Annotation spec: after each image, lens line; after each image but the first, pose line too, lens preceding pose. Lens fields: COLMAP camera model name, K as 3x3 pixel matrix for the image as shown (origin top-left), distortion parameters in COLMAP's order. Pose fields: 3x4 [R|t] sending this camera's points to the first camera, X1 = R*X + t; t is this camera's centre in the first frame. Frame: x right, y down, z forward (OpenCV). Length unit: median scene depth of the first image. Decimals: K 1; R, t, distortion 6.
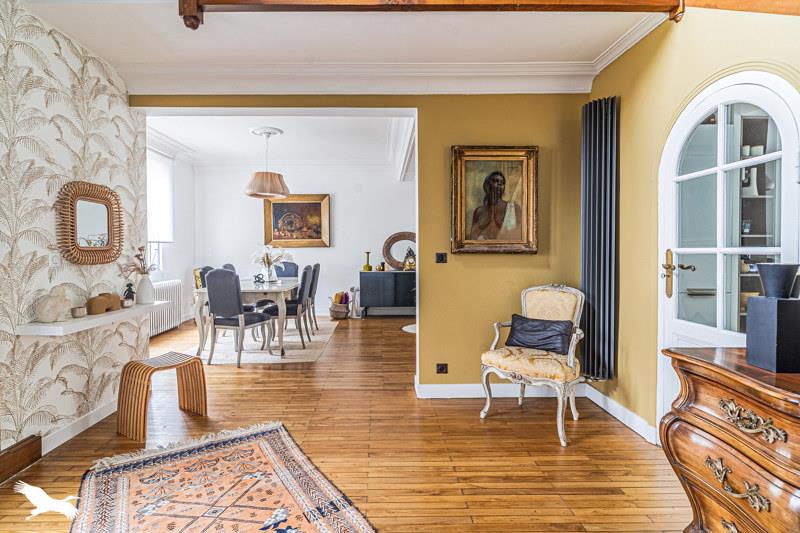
lens RADIAL K [[387.4, 0, 380.8], [0, 387.4, 257.8], [0, 0, 1]] dist [-0.001048, -0.000058]
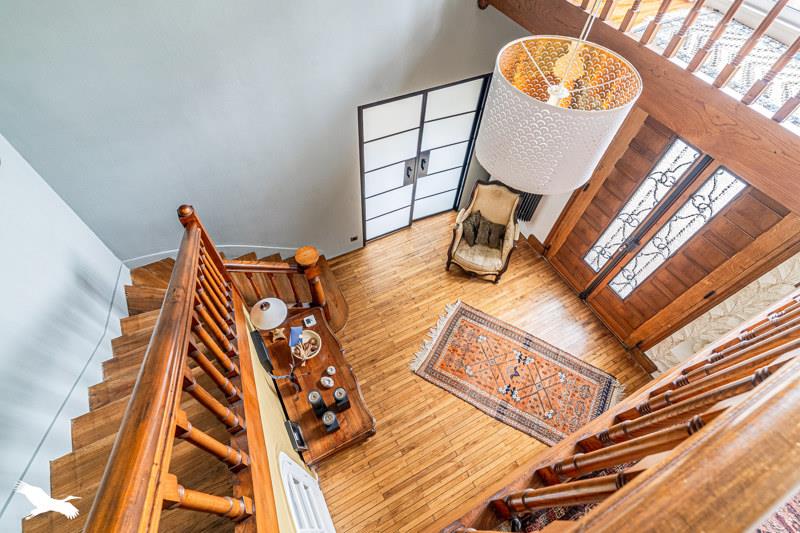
lens RADIAL K [[387.4, 0, 396.2], [0, 387.4, 263.5], [0, 0, 1]] dist [-0.001048, -0.000058]
pose [[-0.883325, 0.359994, -0.300235, 0.626727], [-0.059324, 0.549486, 0.833394, -1.340364], [0.464992, 0.753969, -0.464018, 0.903432]]
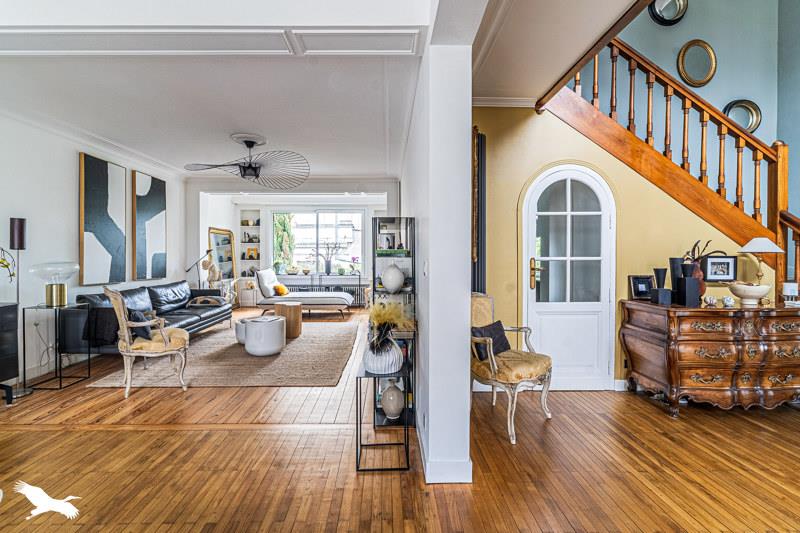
lens RADIAL K [[387.4, 0, 398.8], [0, 387.4, 263.4], [0, 0, 1]] dist [-0.001048, -0.000058]
pose [[-0.021769, -0.007081, 0.999738, -0.773512], [0.015350, 0.999855, 0.007416, -0.019054], [-0.999645, 0.015508, -0.021657, 1.581641]]
